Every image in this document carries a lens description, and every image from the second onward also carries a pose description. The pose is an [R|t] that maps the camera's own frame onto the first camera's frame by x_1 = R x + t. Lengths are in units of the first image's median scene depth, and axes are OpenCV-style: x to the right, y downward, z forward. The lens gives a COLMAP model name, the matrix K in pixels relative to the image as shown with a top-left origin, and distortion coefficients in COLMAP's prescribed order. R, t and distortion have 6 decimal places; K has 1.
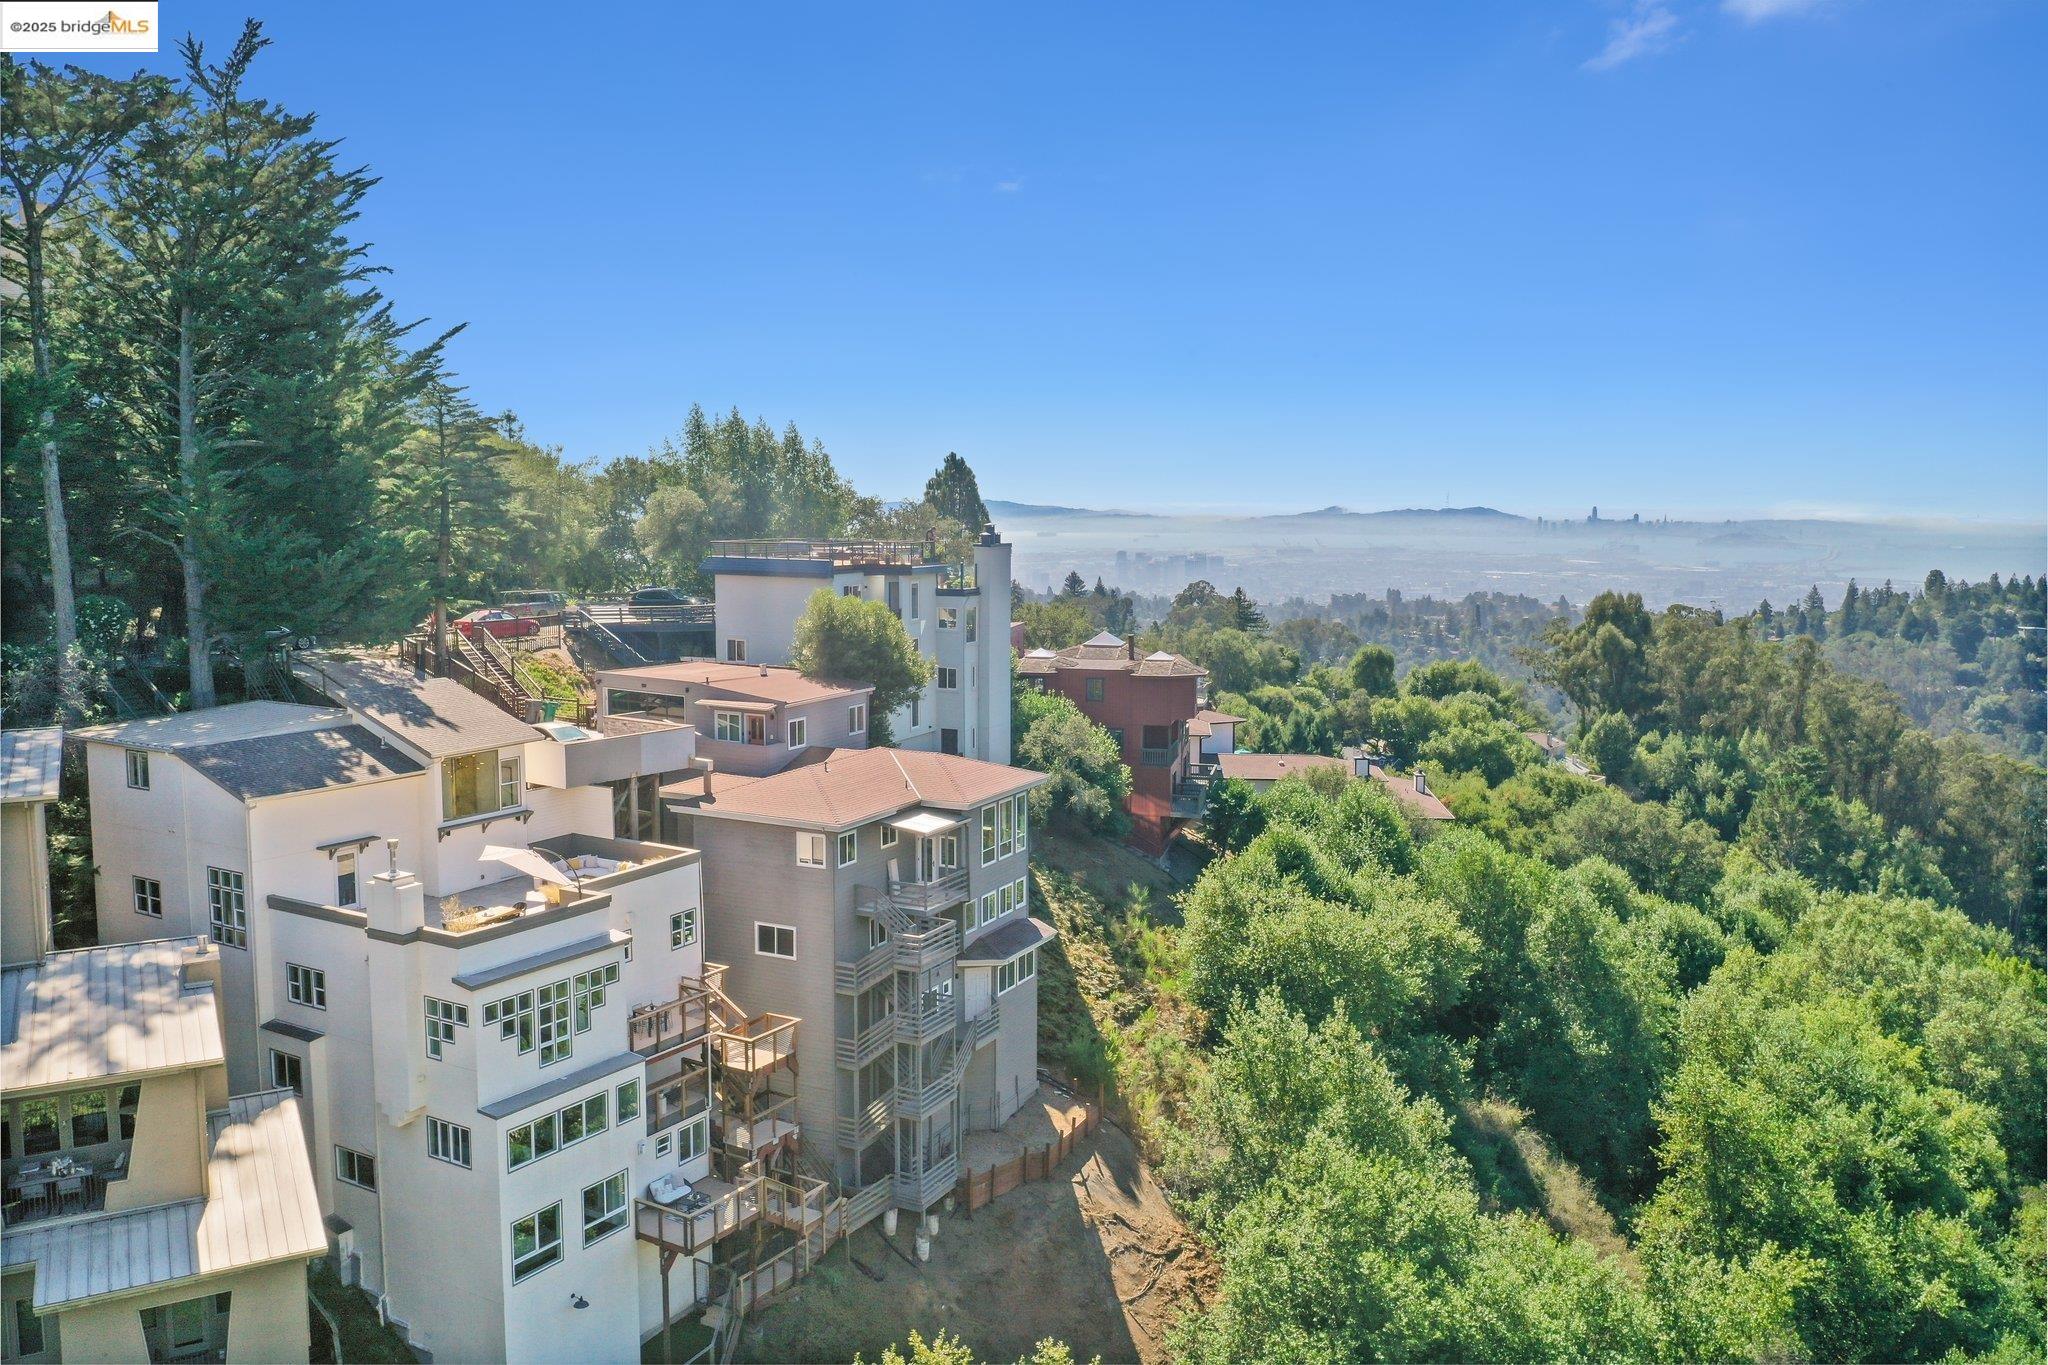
lens RADIAL K [[1603.8, 0, 1024.0], [0, 1603.8, 682.5], [0, 0, 1]] dist [-0.011281, -0.000959]
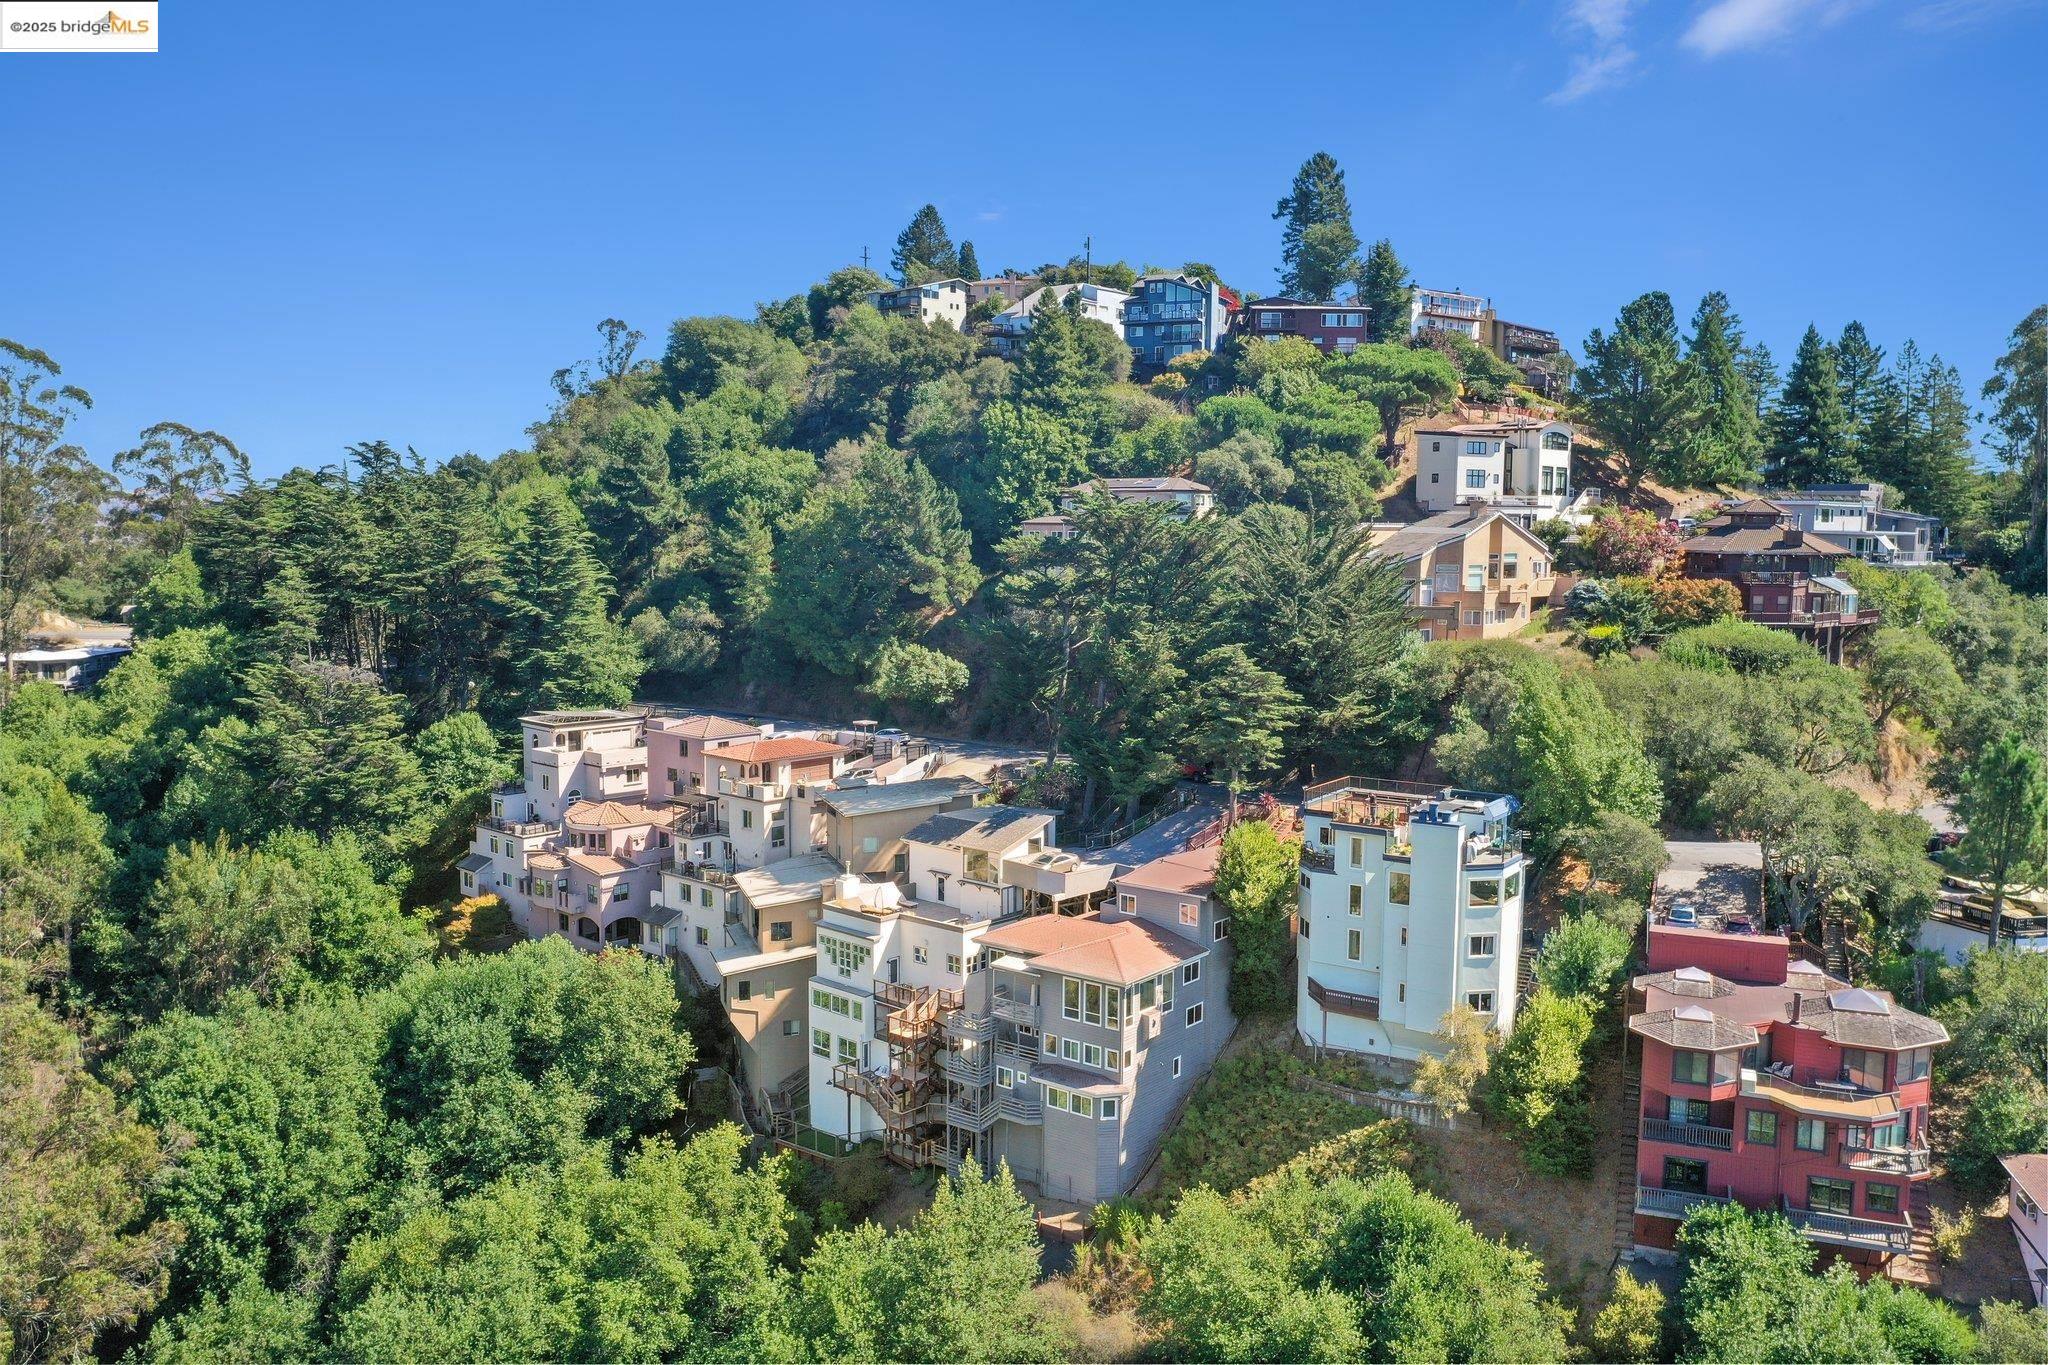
lens RADIAL K [[1603.8, 0, 1024.0], [0, 1603.8, 682.5], [0, 0, 1]] dist [-0.011281, -0.000959]
pose [[-0.189098, 0.089349, -0.977885, 1.228712], [-0.119548, 0.986349, 0.113240, -0.306904], [0.974654, 0.138318, -0.175836, 1.065749]]
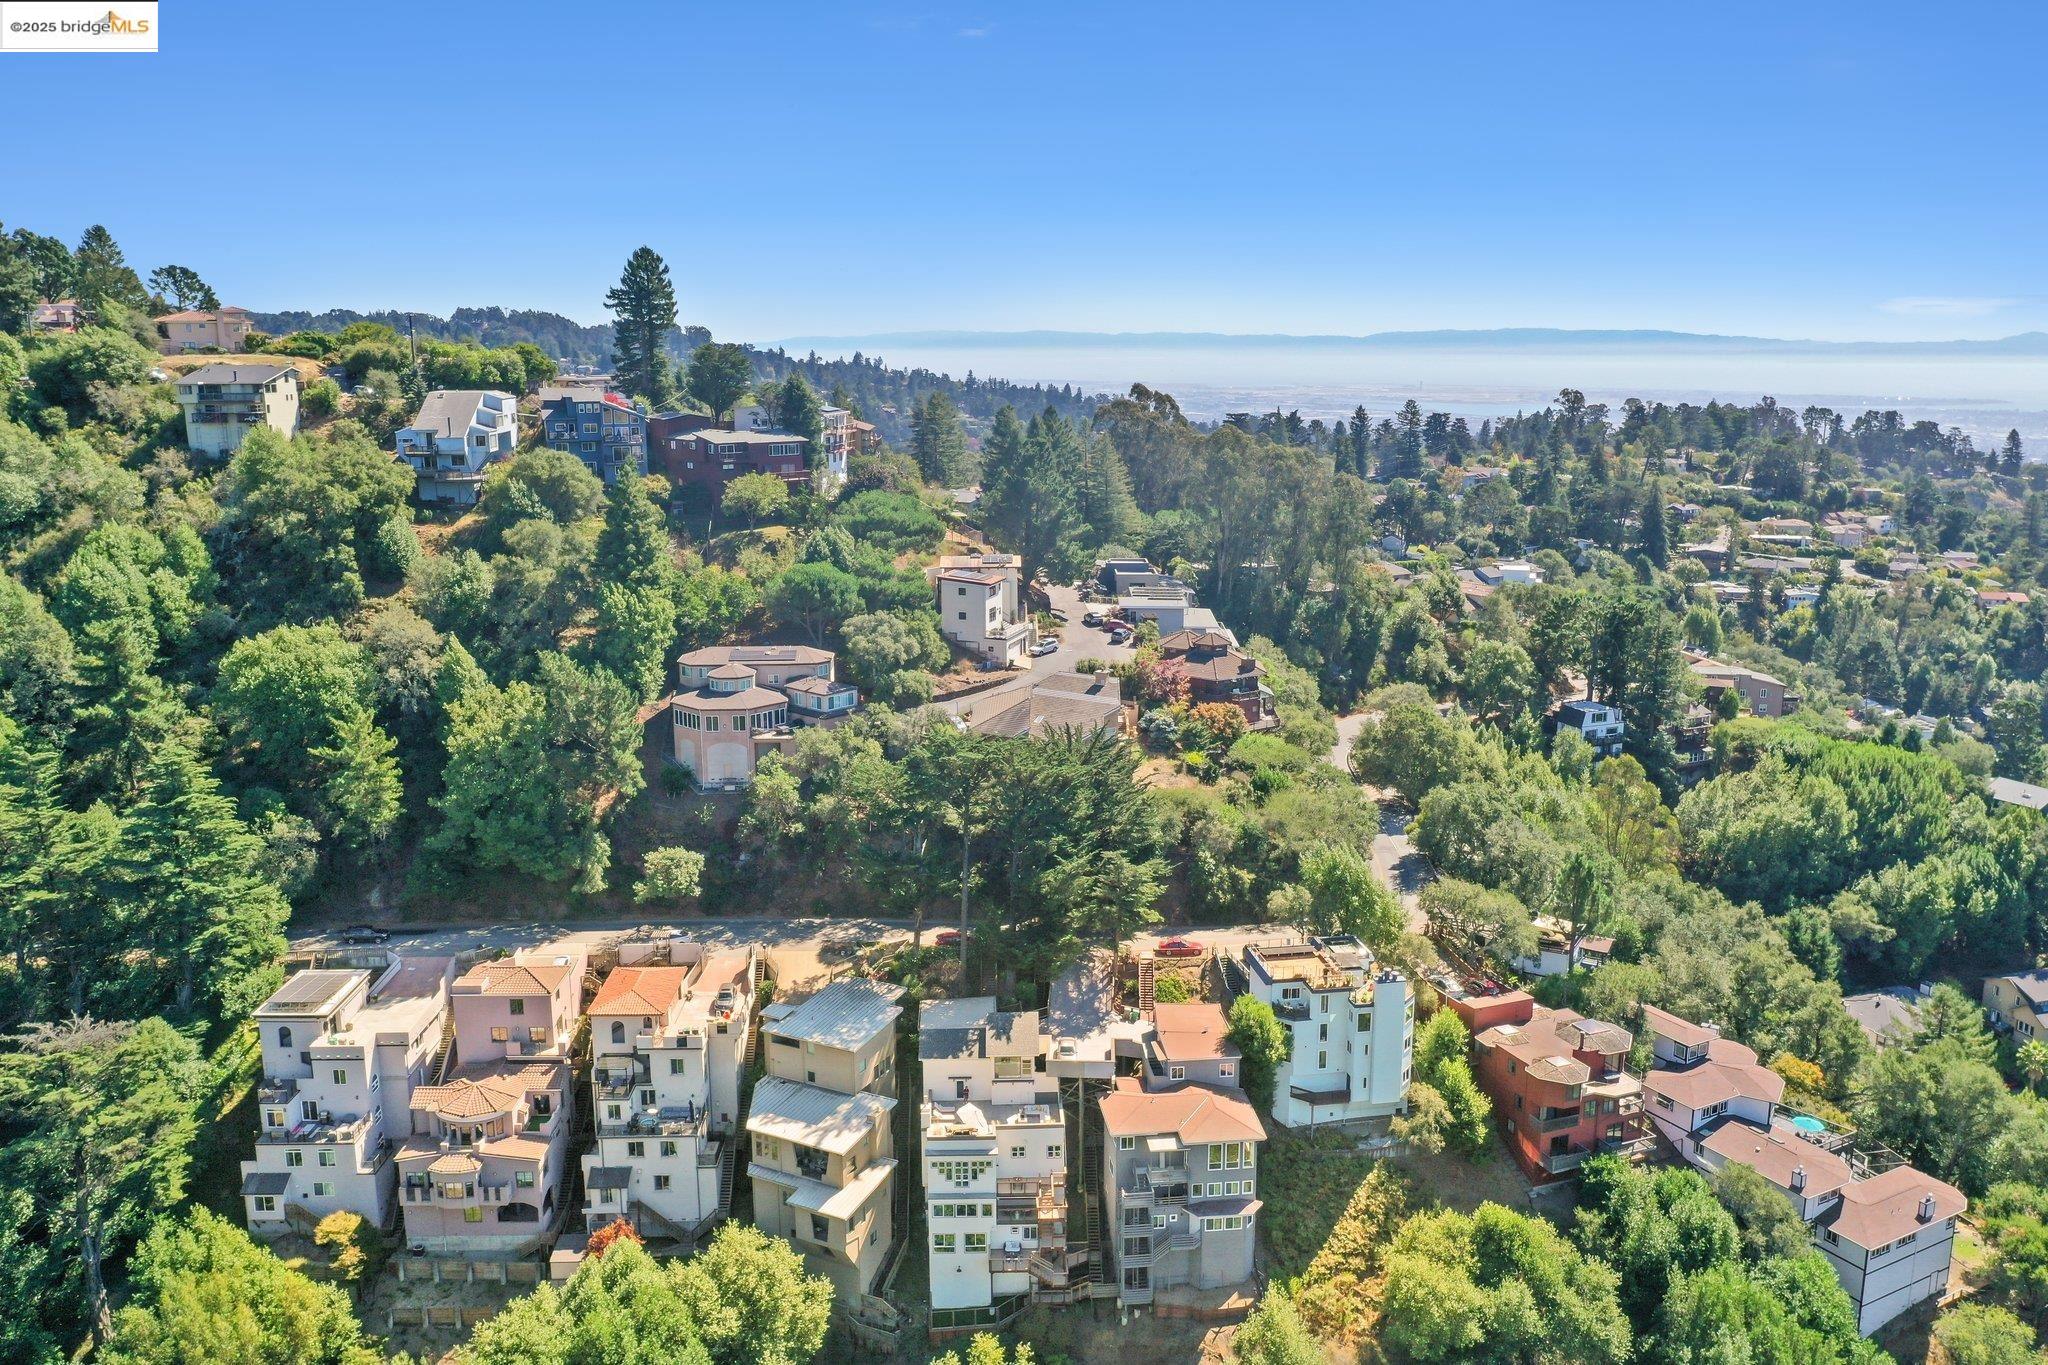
lens RADIAL K [[1603.8, 0, 1024.0], [0, 1603.8, 682.5], [0, 0, 1]] dist [-0.011281, -0.000959]
pose [[0.535906, 0.166641, -0.827669, 1.327936], [-0.082292, 0.985970, 0.145230, -0.720079], [0.840258, -0.009719, 0.542100, -0.298077]]
